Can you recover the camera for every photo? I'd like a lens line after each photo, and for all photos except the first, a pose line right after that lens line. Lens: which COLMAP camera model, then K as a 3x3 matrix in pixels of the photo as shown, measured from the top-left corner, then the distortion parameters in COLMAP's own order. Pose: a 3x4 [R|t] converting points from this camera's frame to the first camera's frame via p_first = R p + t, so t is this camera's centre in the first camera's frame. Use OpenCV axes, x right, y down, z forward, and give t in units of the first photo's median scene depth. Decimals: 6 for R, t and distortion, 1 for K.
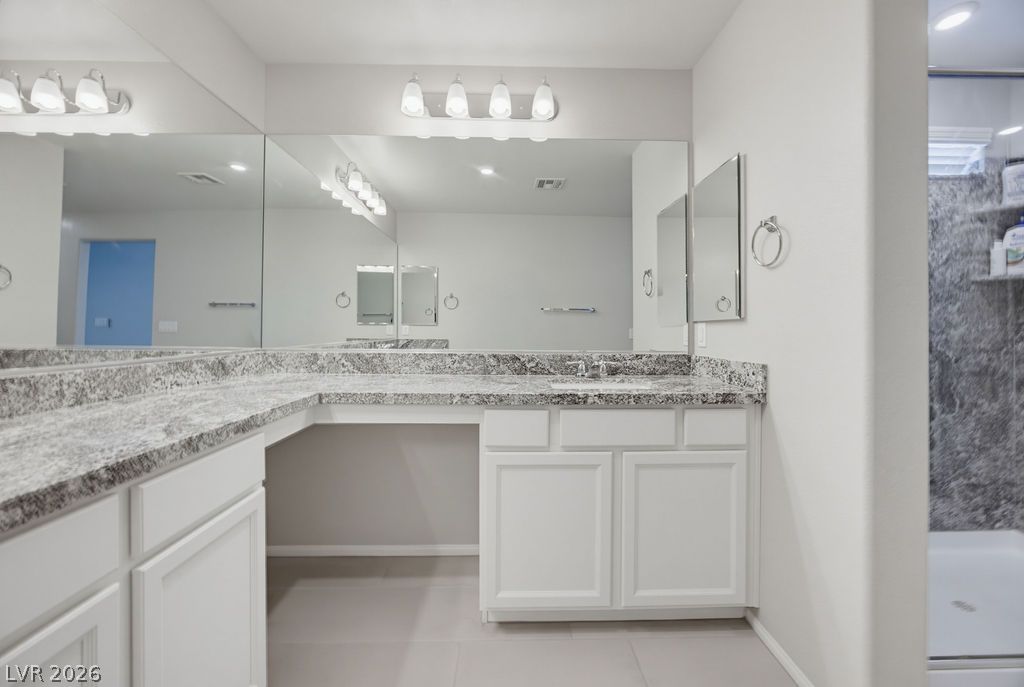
lens RADIAL K [[406.3, 0, 513.7], [0, 406.3, 328.9], [0, 0, 1]] dist [-0.020938, 0.000538]
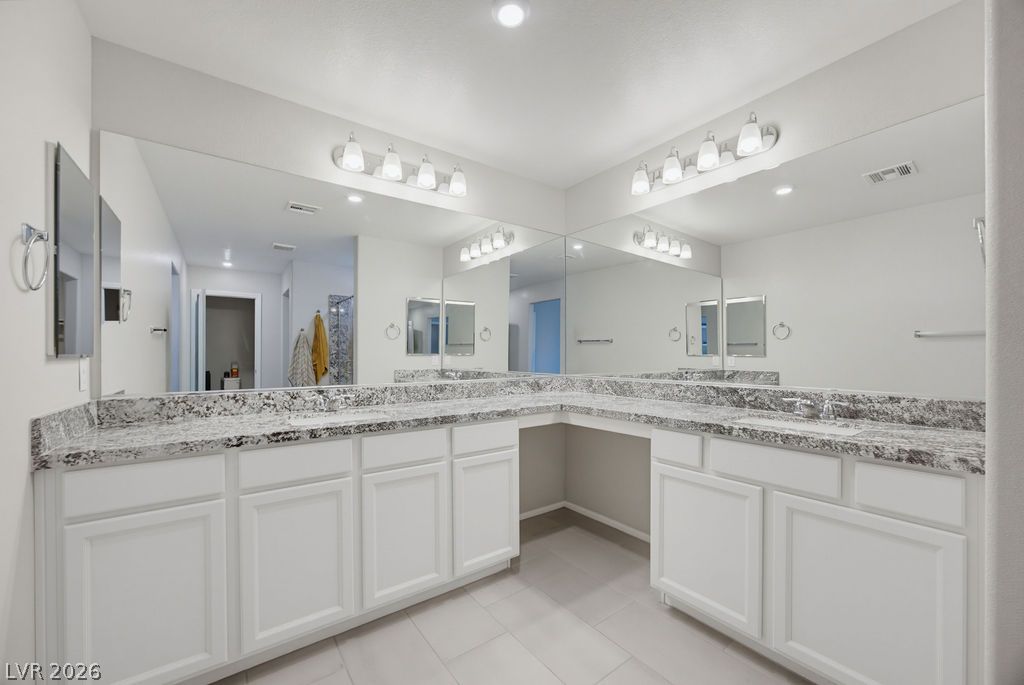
lens RADIAL K [[415.0, 0, 523.0], [0, 415.0, 355.7], [0, 0, 1]] dist [0.016702, 0.000542]
pose [[0.580205, -0.008429, -0.814427, 0.742751], [0.009346, 0.999950, -0.003691, -0.028338], [0.814417, -0.005470, 0.580254, -0.093670]]
